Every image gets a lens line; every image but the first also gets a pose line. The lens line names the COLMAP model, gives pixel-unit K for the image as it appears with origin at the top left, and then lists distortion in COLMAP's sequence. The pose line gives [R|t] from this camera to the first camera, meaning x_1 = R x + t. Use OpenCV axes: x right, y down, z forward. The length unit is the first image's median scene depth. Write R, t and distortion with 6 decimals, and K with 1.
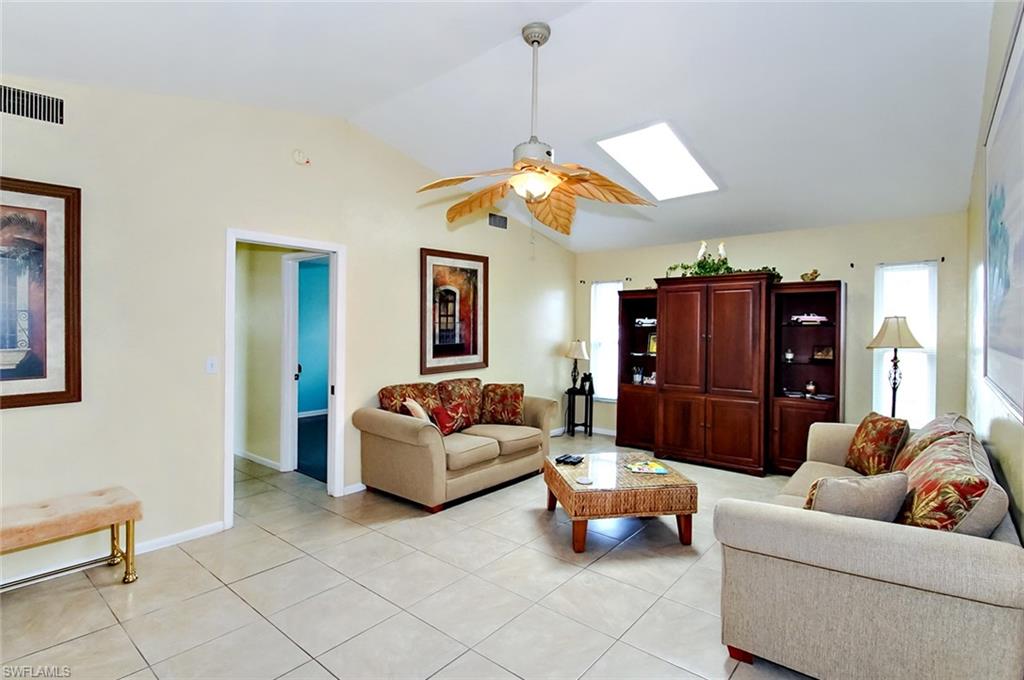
lens RADIAL K [[502.4, 0, 496.7], [0, 502.4, 329.1], [0, 0, 1]] dist [-0.002364, -0.003360]
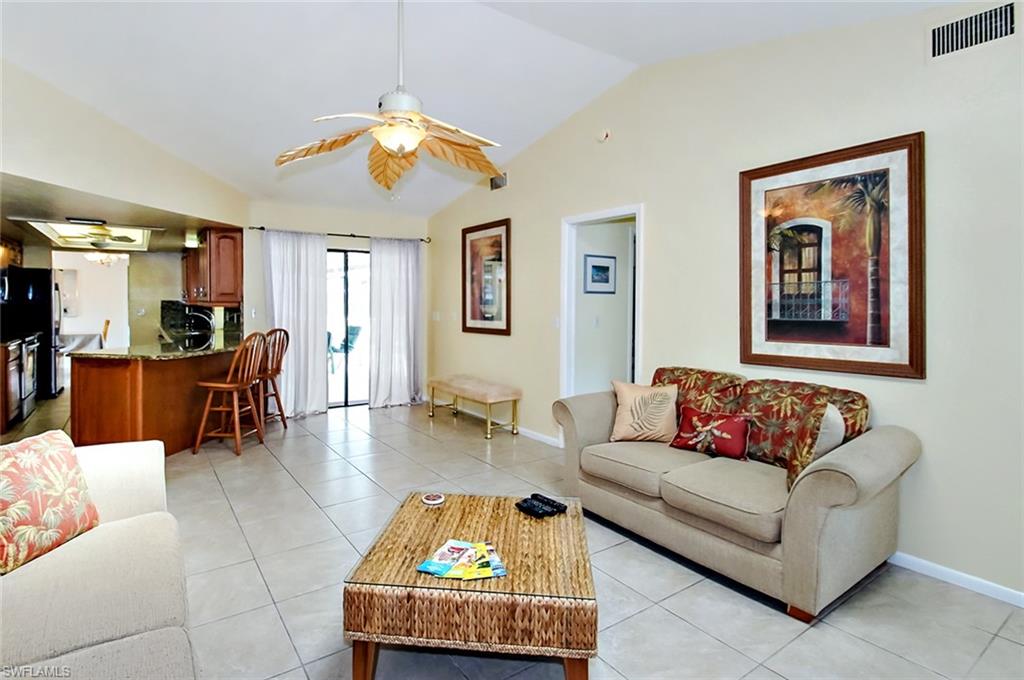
lens RADIAL K [[502.4, 0, 499.1], [0, 502.4, 301.8], [0, 0, 1]] dist [-0.002364, -0.003360]
pose [[-0.230023, -0.001346, -0.973184, 0.545950], [-0.010417, 0.999945, 0.001079, 0.012138], [0.973129, 0.010386, -0.230024, 0.803012]]
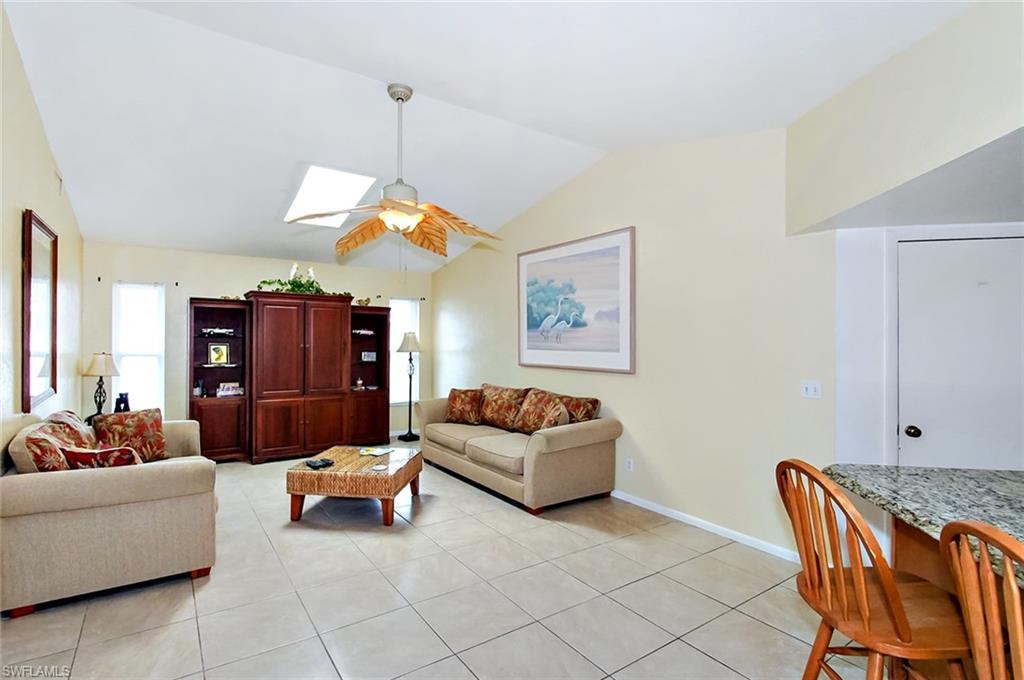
lens RADIAL K [[502.4, 0, 490.6], [0, 502.4, 339.6], [0, 0, 1]] dist [-0.002364, -0.003360]
pose [[0.254007, 0.000752, 0.967202, -0.592445], [-0.005233, 0.999986, 0.000596, -0.003480], [-0.967188, -0.005213, 0.254007, 0.285581]]
